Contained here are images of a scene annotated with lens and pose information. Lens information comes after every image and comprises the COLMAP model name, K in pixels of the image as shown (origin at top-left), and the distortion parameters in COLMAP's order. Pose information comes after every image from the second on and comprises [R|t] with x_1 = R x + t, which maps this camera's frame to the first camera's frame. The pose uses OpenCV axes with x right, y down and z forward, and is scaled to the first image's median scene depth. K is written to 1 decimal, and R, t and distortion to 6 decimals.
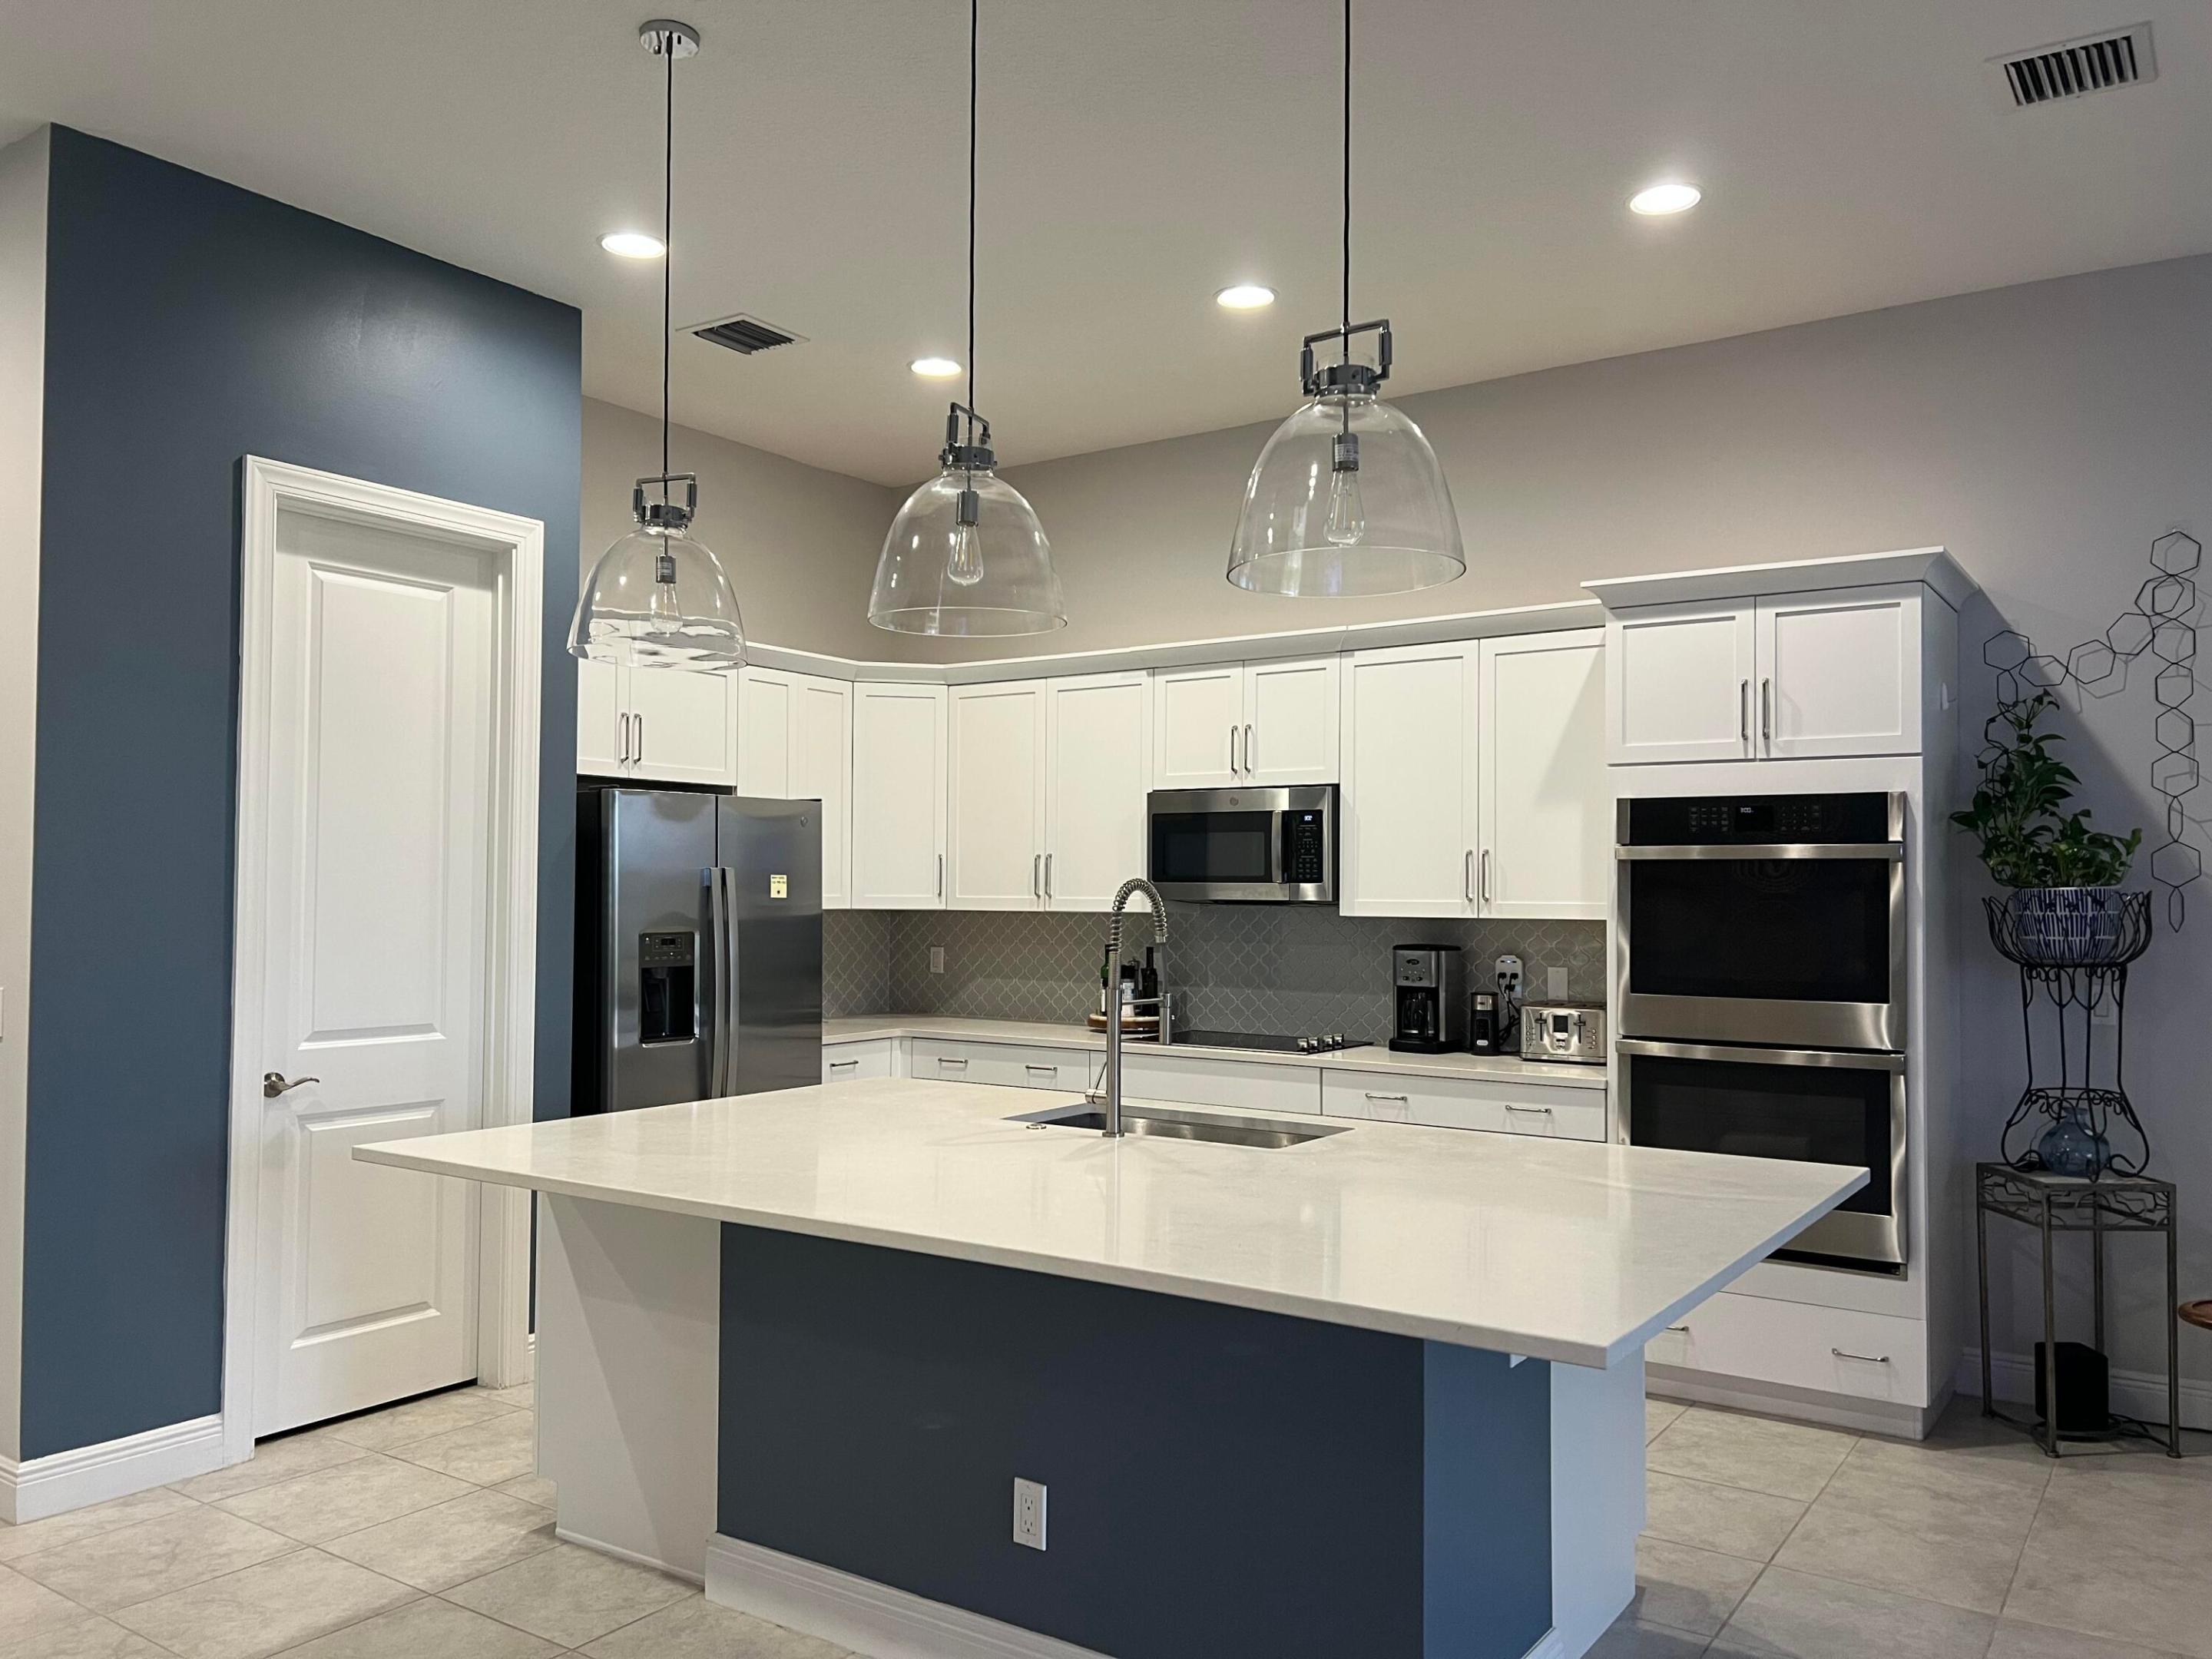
lens RADIAL K [[1640.9, 0, 1103.0], [0, 1640.9, 833.2], [0, 0, 1]] dist [0.108089, -0.292295]
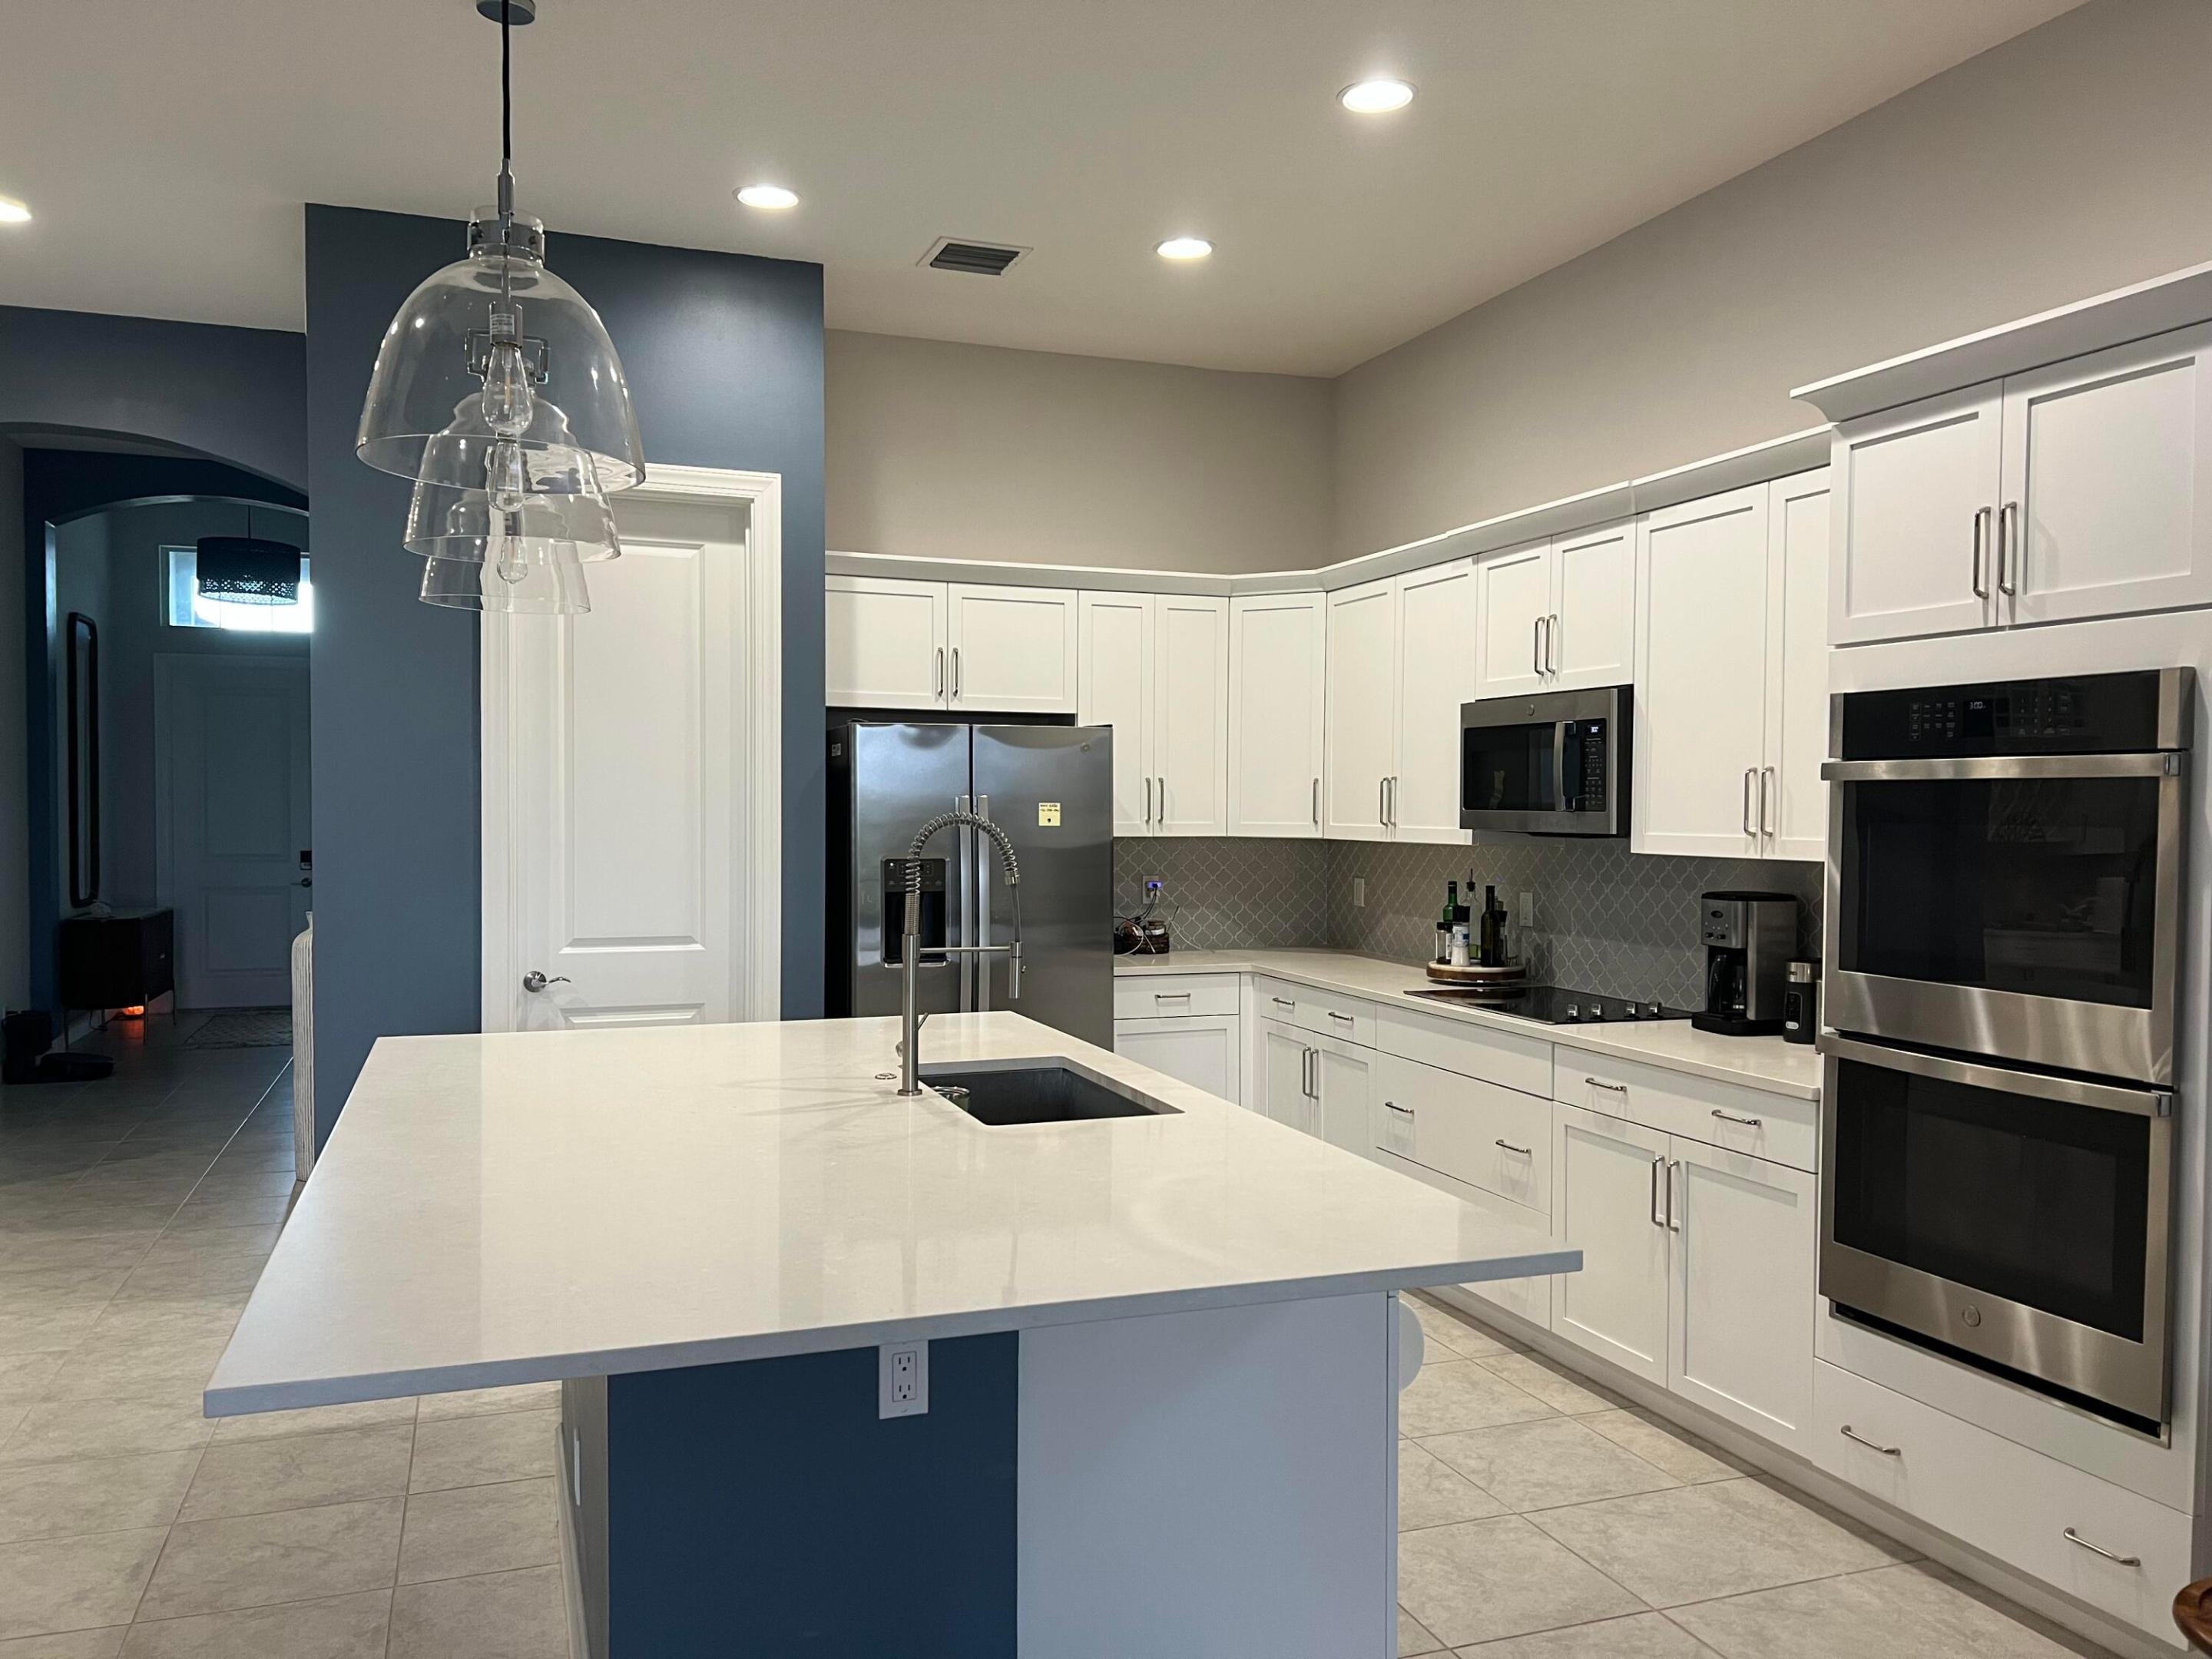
lens RADIAL K [[1683.5, 0, 1105.1], [0, 1683.5, 842.8], [0, 0, 1]] dist [0.110032, -0.183149]
pose [[0.809528, 0.012540, -0.586947, 0.441694], [0.020601, 0.998549, 0.049747, -0.000251], [0.586720, -0.052364, 0.808095, 0.206284]]
